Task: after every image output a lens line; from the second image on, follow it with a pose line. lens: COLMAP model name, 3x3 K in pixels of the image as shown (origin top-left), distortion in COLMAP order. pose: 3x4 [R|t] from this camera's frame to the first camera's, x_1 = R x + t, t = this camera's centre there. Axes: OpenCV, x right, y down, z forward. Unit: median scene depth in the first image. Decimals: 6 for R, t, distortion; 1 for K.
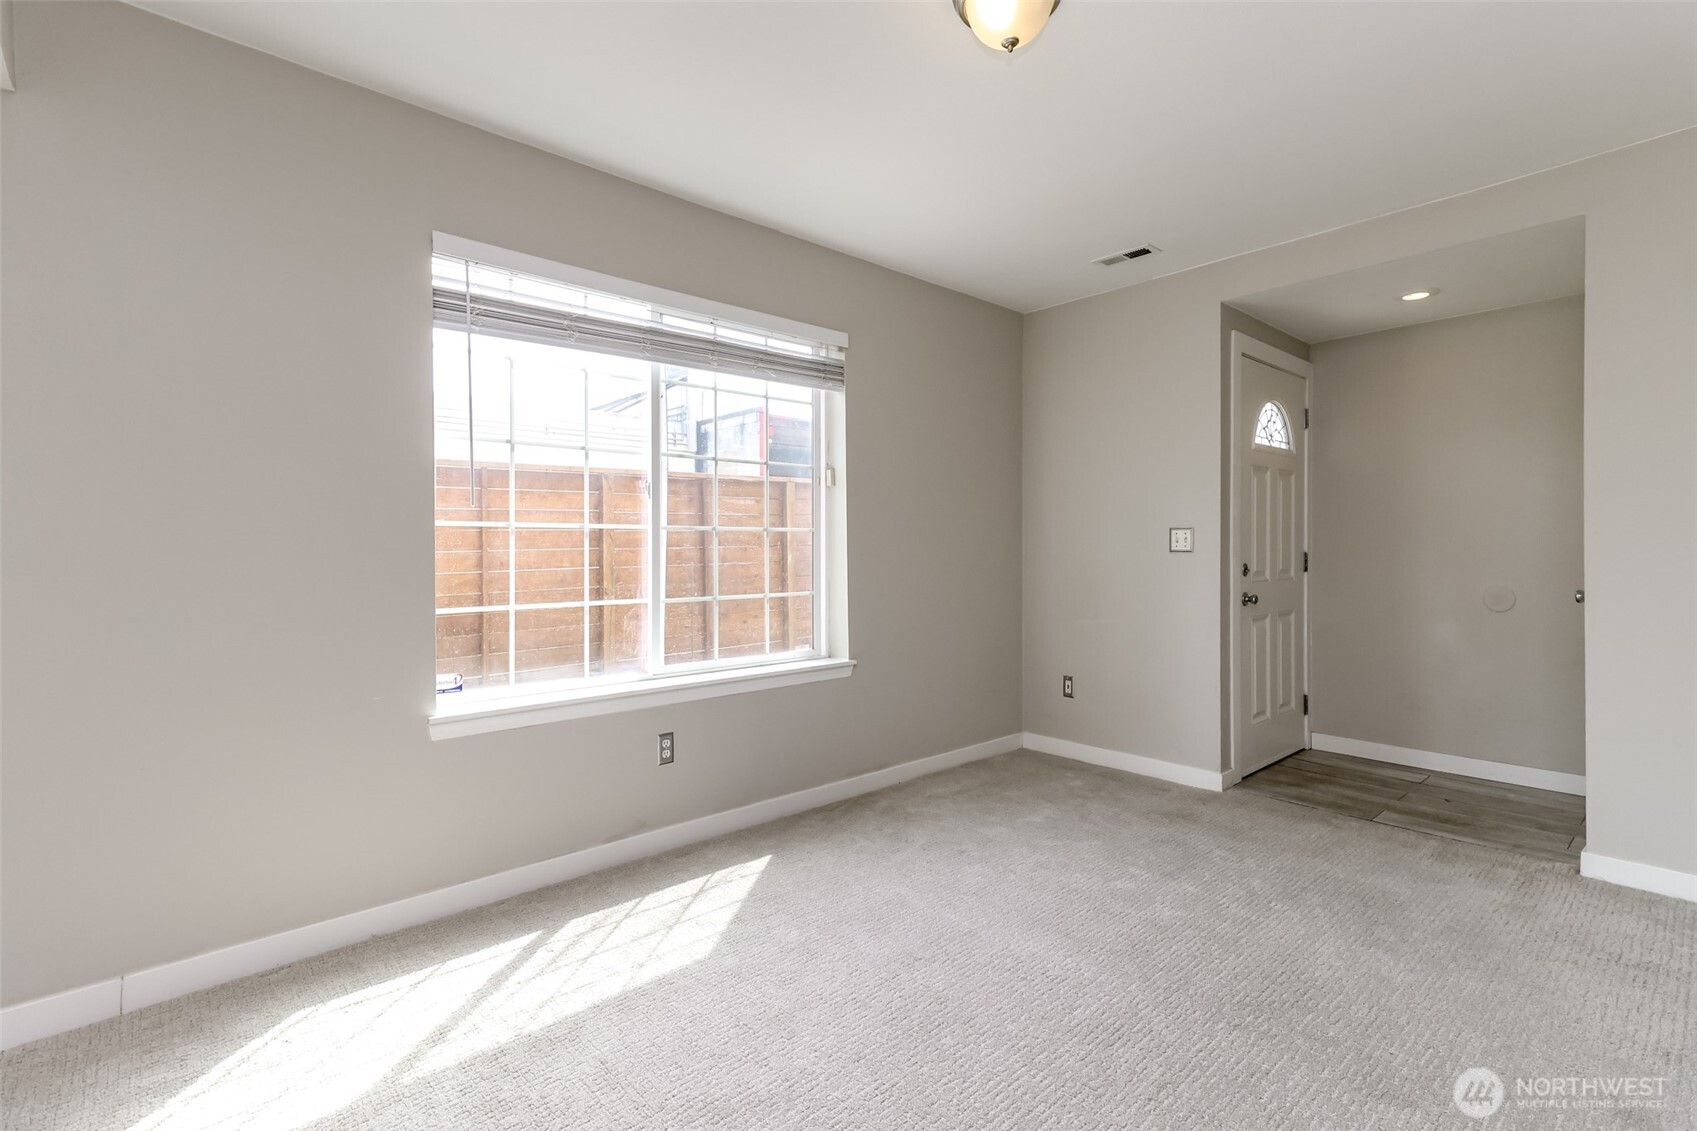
lens RADIAL K [[786.4, 0, 837.9], [0, 786.4, 554.8], [0, 0, 1]] dist [0.021366, 0.000077]
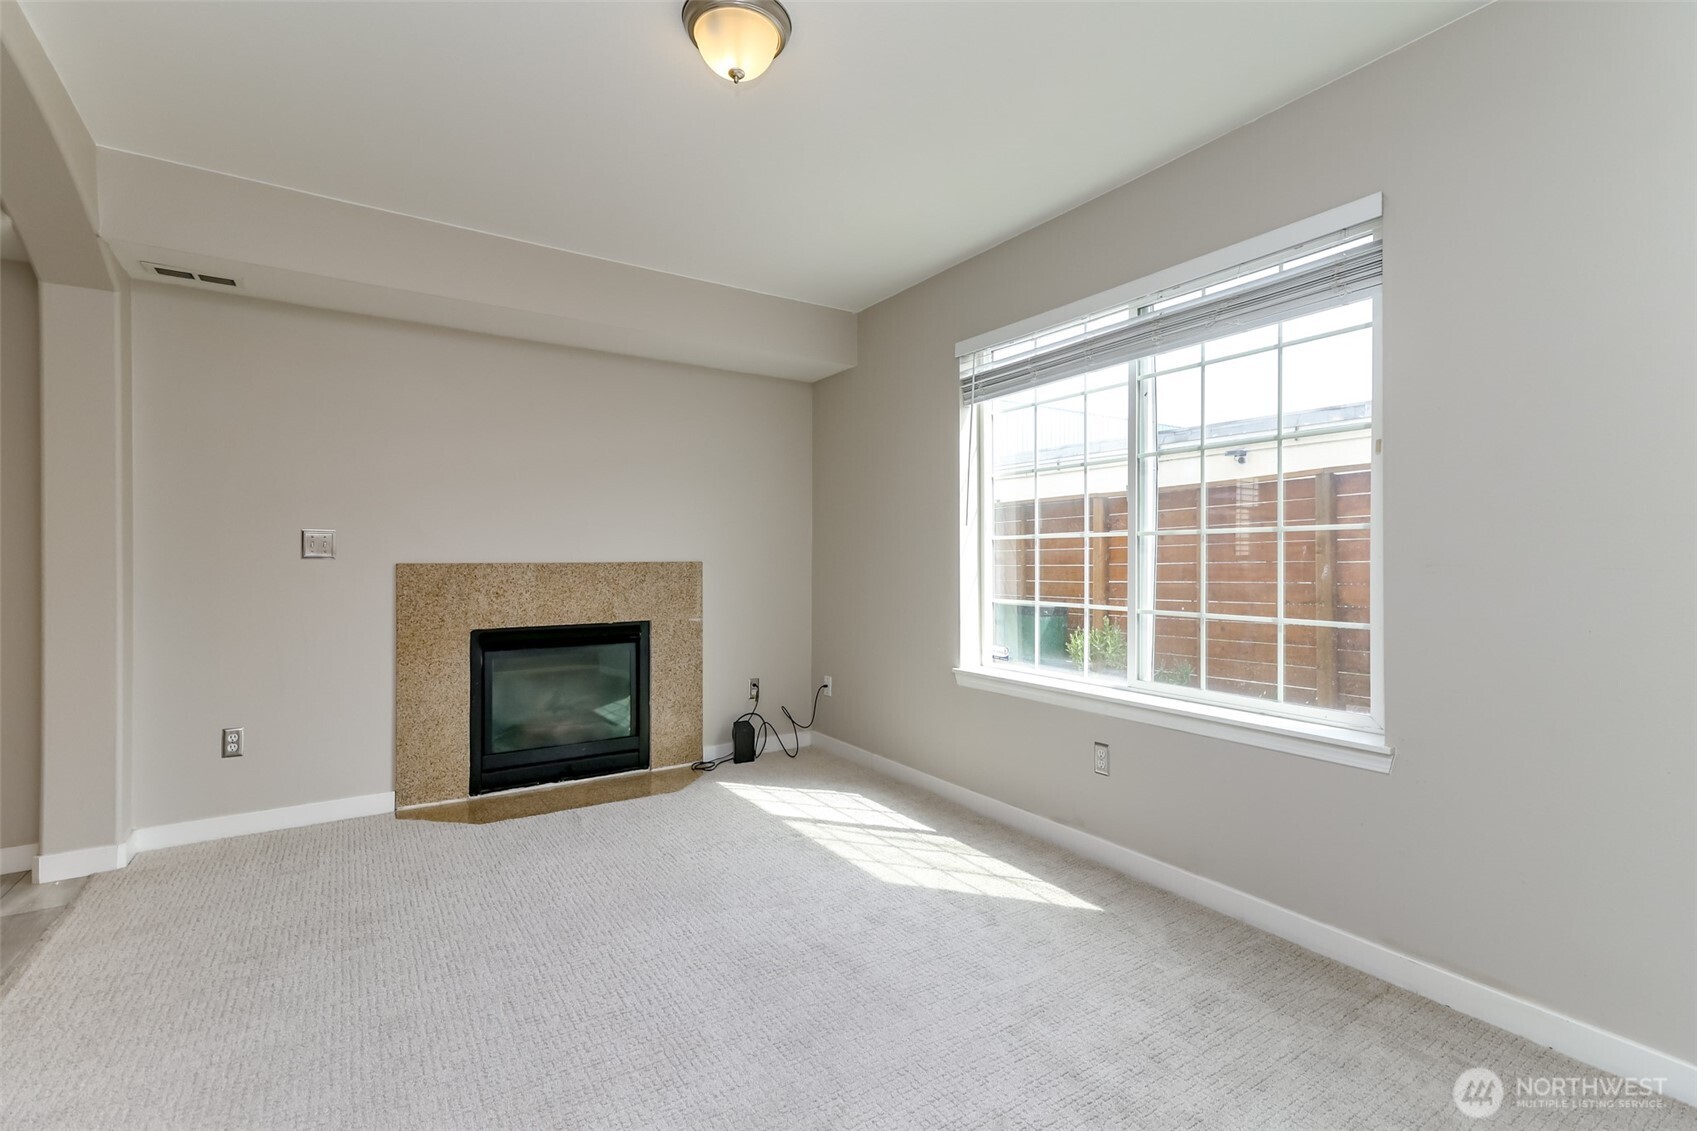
lens RADIAL K [[767.3, 0, 857.6], [0, 767.3, 556.1], [0, 0, 1]] dist [0.023637, -0.002155]
pose [[-0.138733, -0.004772, -0.990318, 0.749434], [-0.013955, 0.999899, -0.002863, 0.000520], [0.990232, 0.013423, -0.138785, 0.803897]]
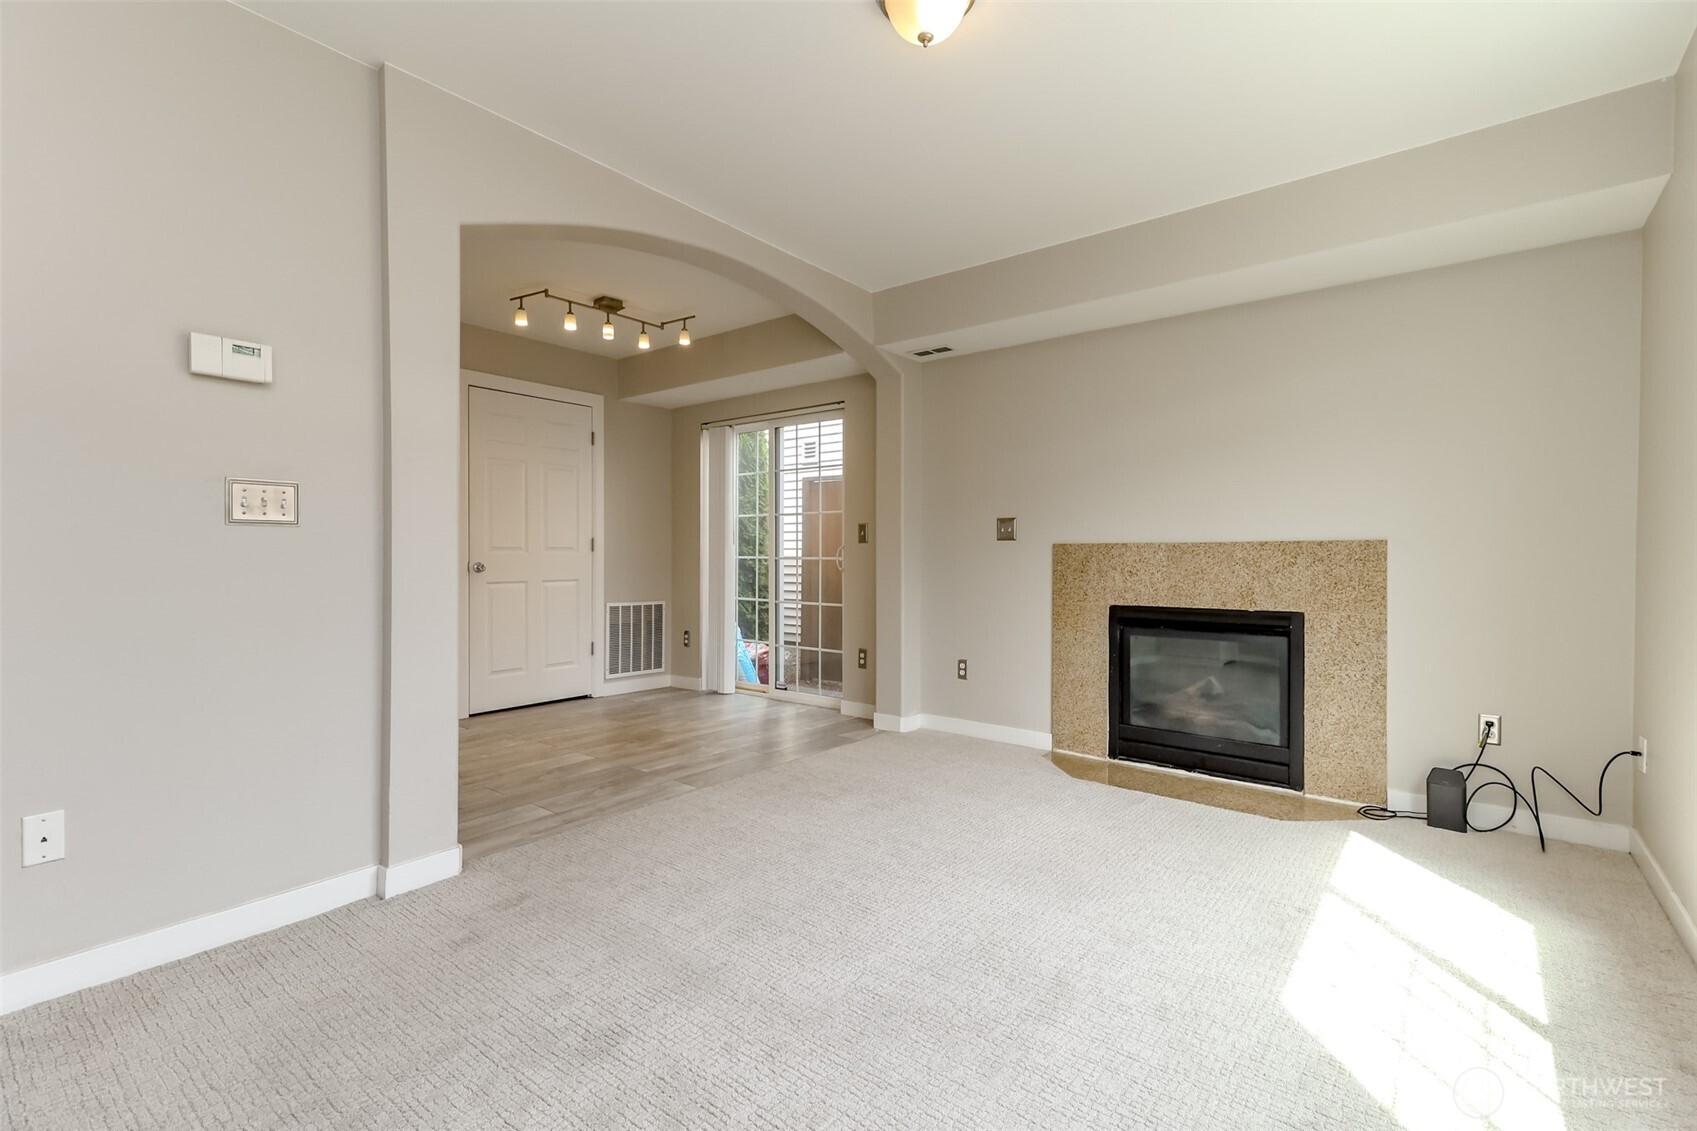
lens RADIAL K [[767.3, 0, 846.5], [0, 767.3, 562.5], [0, 0, 1]] dist [0.023637, -0.002155]
pose [[-0.985733, -0.002058, -0.168304, 0.307114], [-0.006161, 0.999696, 0.023859, 0.020235], [0.168204, 0.024556, -0.985446, 1.235819]]
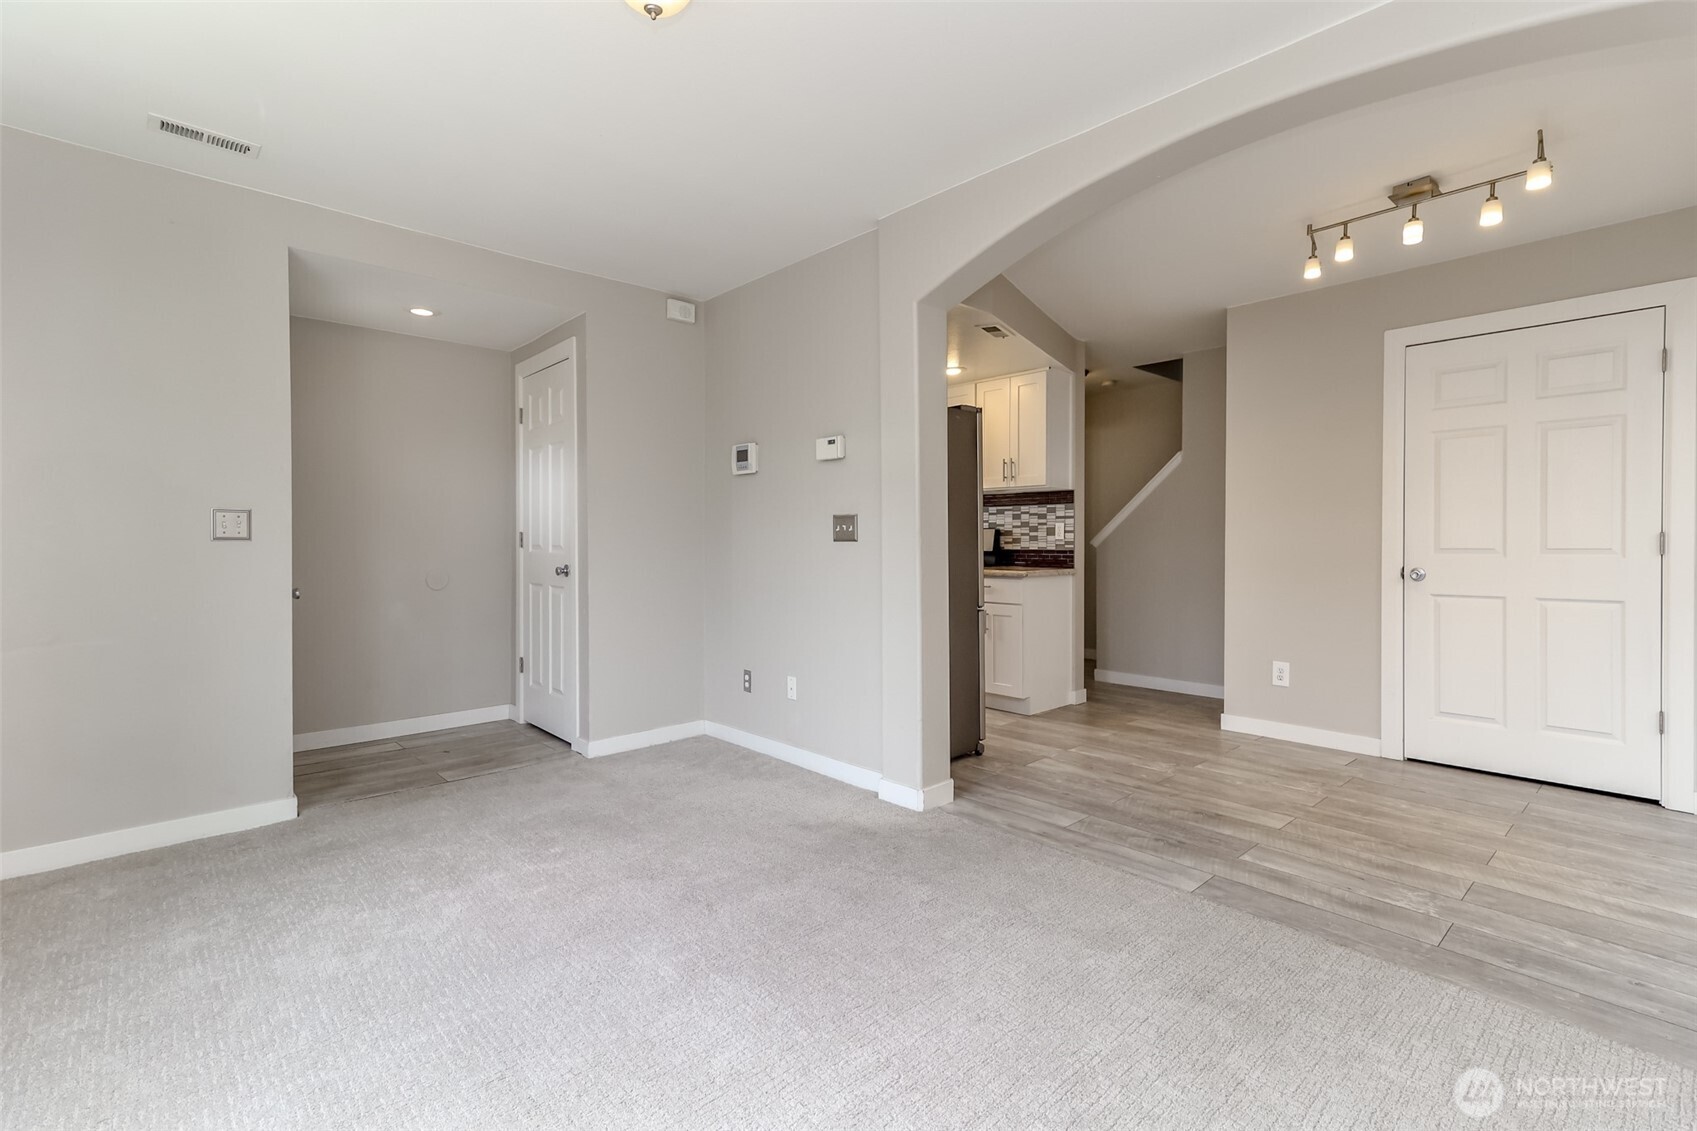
lens RADIAL K [[767.3, 0, 860.9], [0, 767.3, 548.0], [0, 0, 1]] dist [0.023637, -0.002155]
pose [[-0.017546, -0.009339, 0.999802, -0.450256], [0.014527, 0.999848, 0.009594, 0.005614], [-0.999741, 0.014693, -0.017407, 0.470172]]
